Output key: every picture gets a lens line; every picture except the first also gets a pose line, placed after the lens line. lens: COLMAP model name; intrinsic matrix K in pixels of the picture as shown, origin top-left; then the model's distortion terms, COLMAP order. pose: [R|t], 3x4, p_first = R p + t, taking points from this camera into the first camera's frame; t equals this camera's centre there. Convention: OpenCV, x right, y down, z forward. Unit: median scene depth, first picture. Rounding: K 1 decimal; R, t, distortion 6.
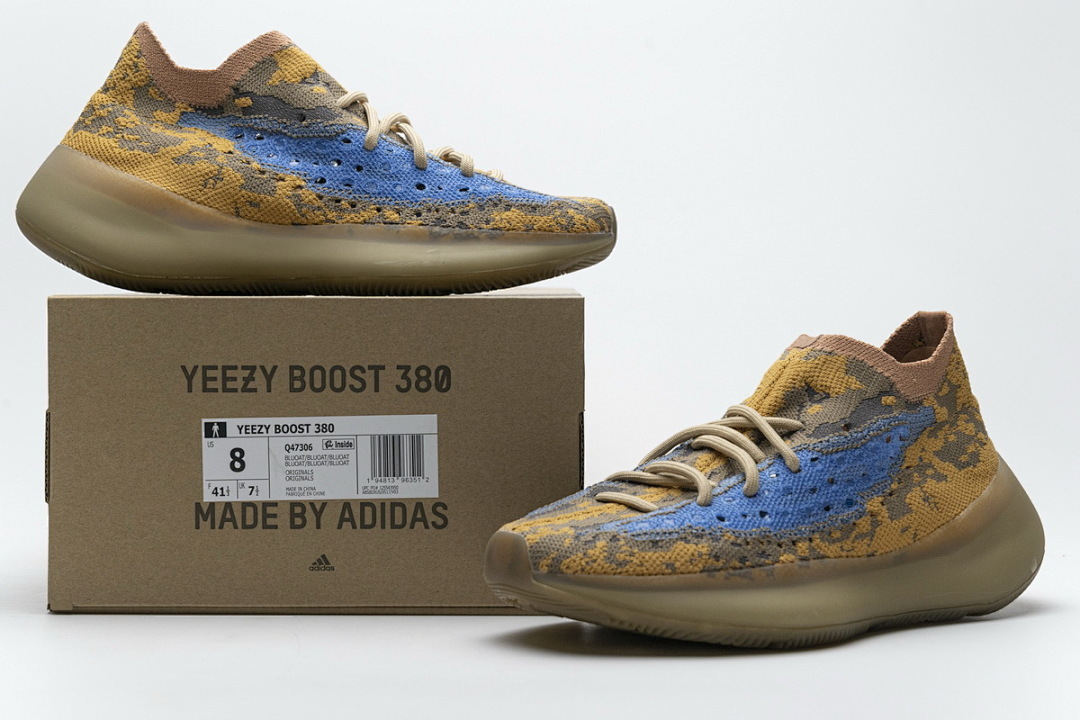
lens RADIAL K [[1879.0, 0, 539.9], [0, 1879.0, 359.0], [0, 0, 1]] dist [-0.126461, 0.000000]
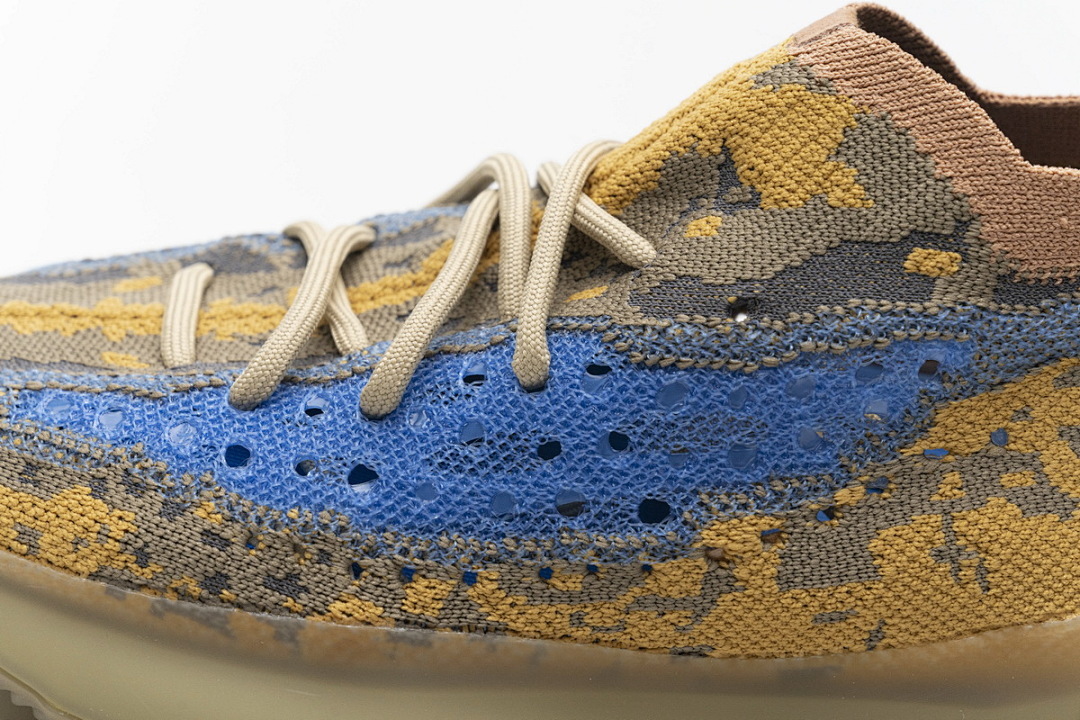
lens RADIAL K [[2193.5, 0, 540.3], [0, 2193.5, 360.1], [0, 0, 1]] dist [-0.068861, 0.000000]
pose [[0.786571, 0.350914, -0.508099, 0.355489], [-0.135147, 0.900715, 0.412854, -0.124811], [0.602529, -0.256071, 0.755902, 0.664050]]
